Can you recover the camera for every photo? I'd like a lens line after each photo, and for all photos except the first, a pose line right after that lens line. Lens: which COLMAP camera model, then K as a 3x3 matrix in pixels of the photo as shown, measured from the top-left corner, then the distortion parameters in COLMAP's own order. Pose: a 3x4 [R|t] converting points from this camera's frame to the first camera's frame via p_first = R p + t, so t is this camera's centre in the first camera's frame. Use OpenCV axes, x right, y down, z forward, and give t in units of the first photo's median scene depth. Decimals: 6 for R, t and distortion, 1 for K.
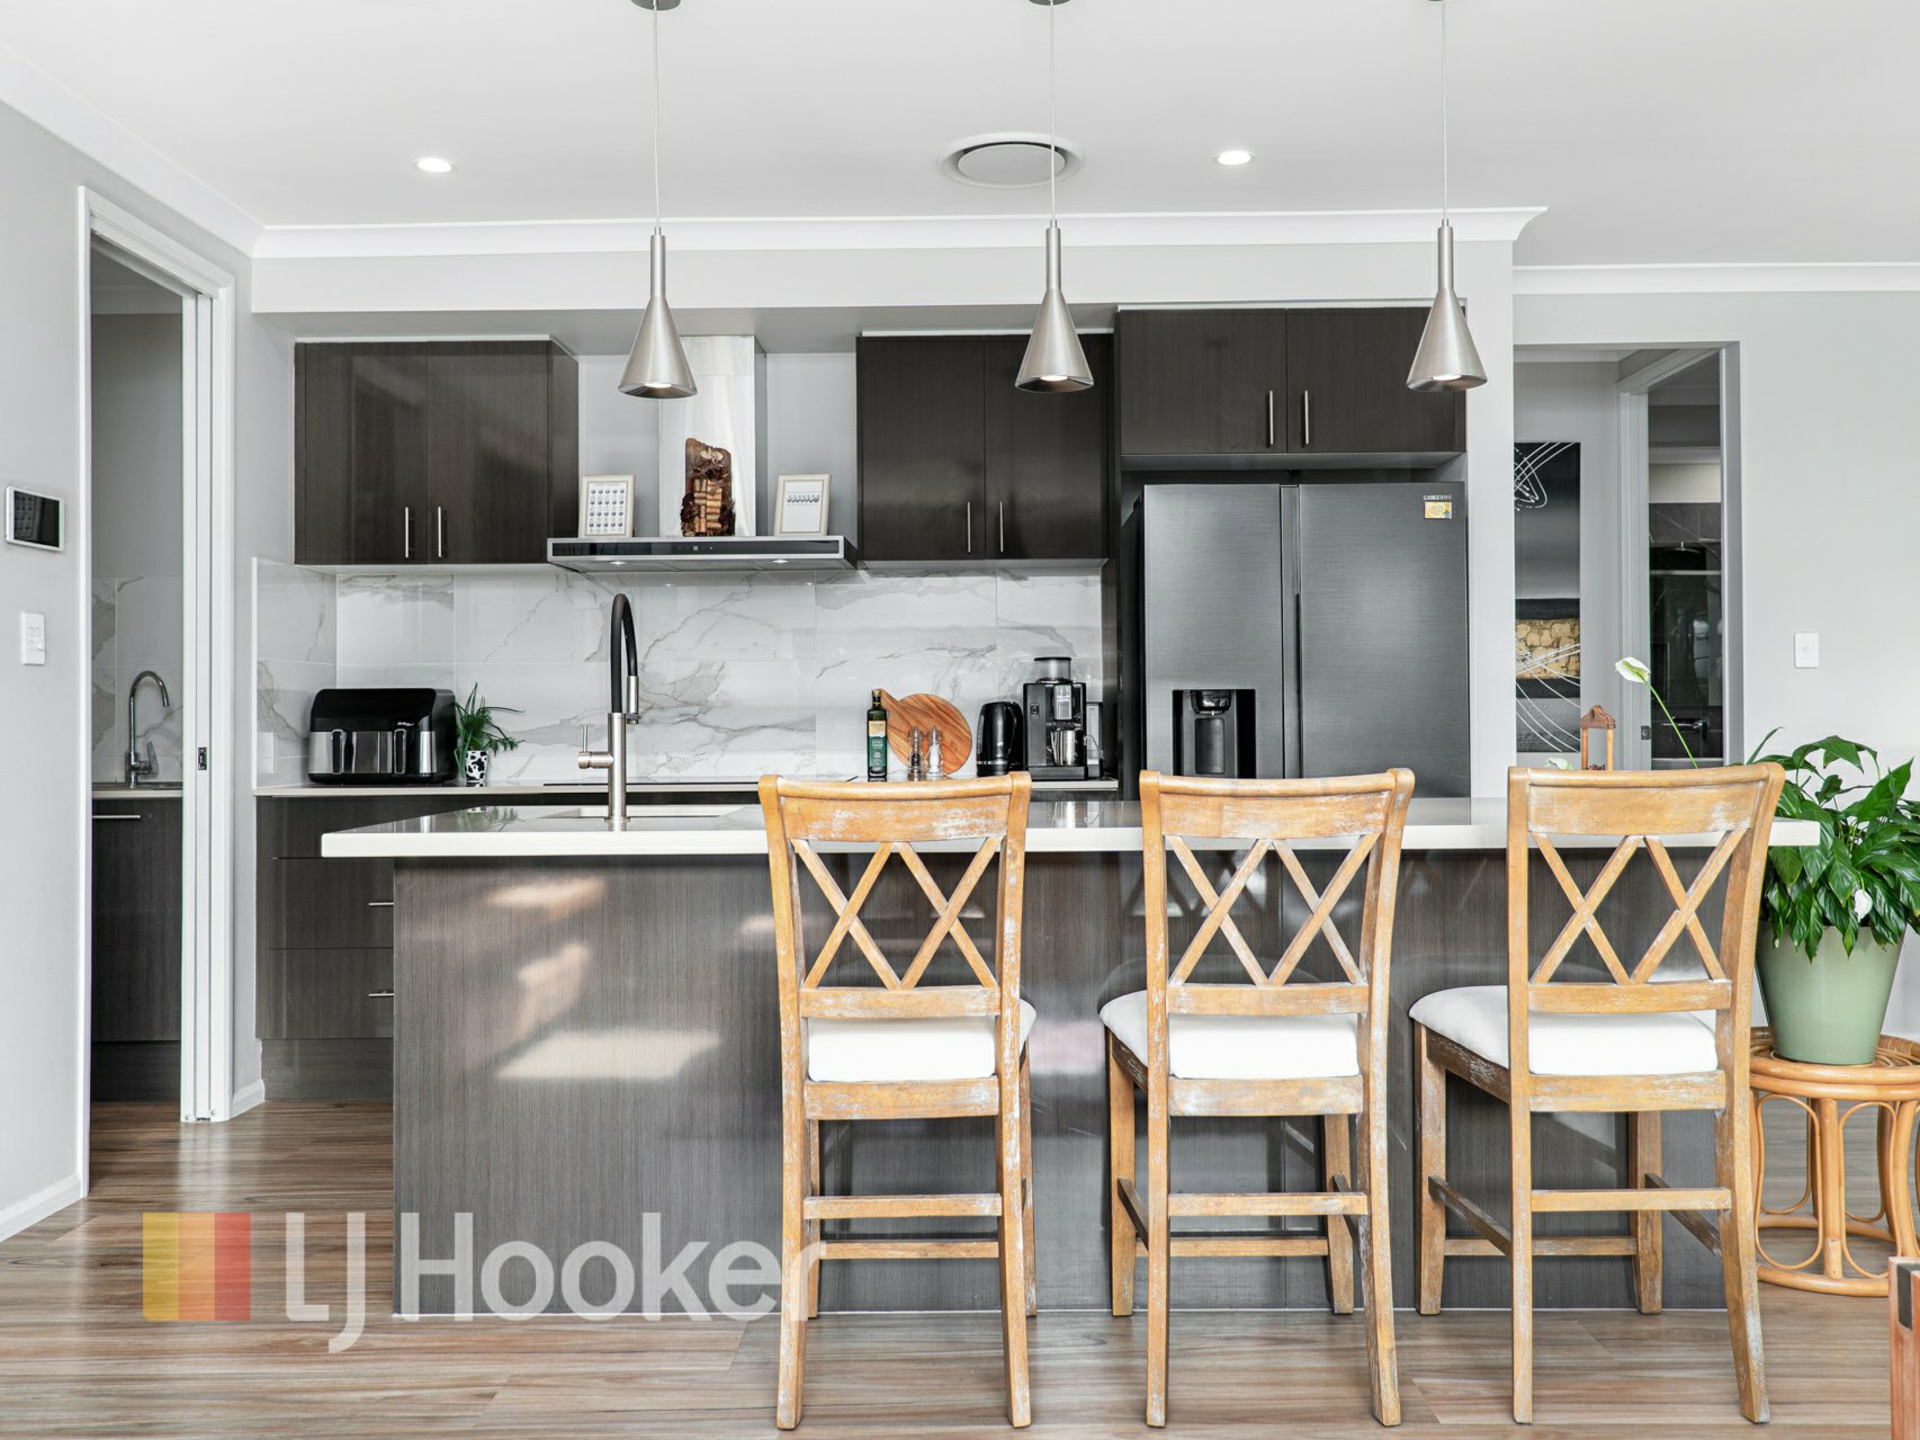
lens RADIAL K [[1591.3, 0, 960.0], [0, 1591.3, 720.0], [0, 0, 1]] dist [0.005609, 0.001537]
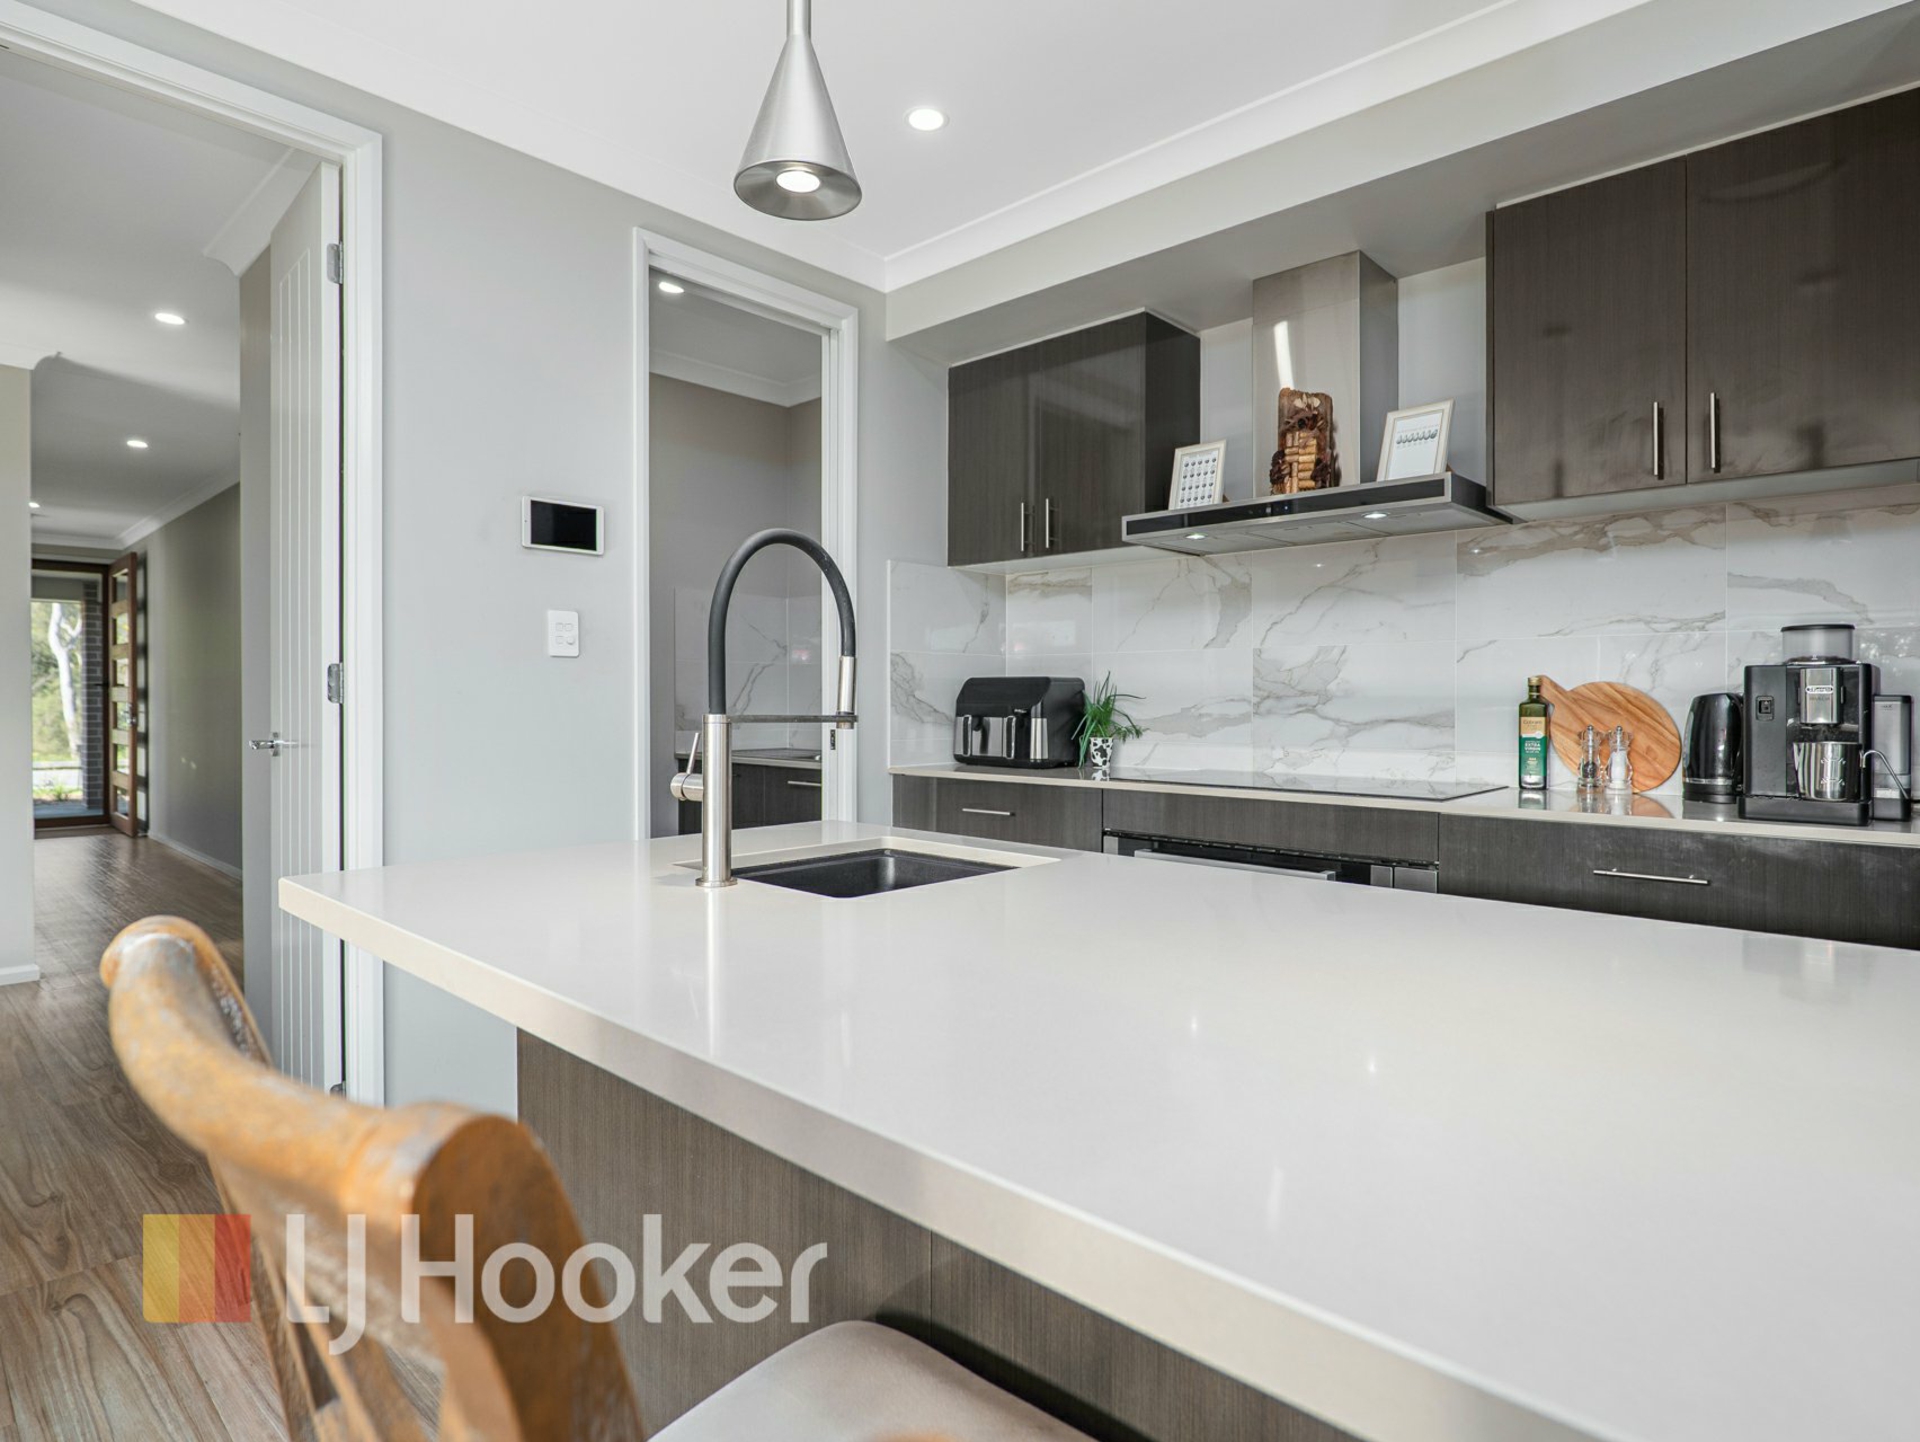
lens RADIAL K [[1031.7, 0, 962.2], [0, 1031.7, 697.3], [0, 0, 1]] dist [-0.029135, 0.000589]
pose [[0.746054, 0.008941, -0.665826, 0.071263], [-0.009385, 0.999952, 0.002912, -0.007794], [0.665820, 0.004076, 0.746102, 0.450085]]
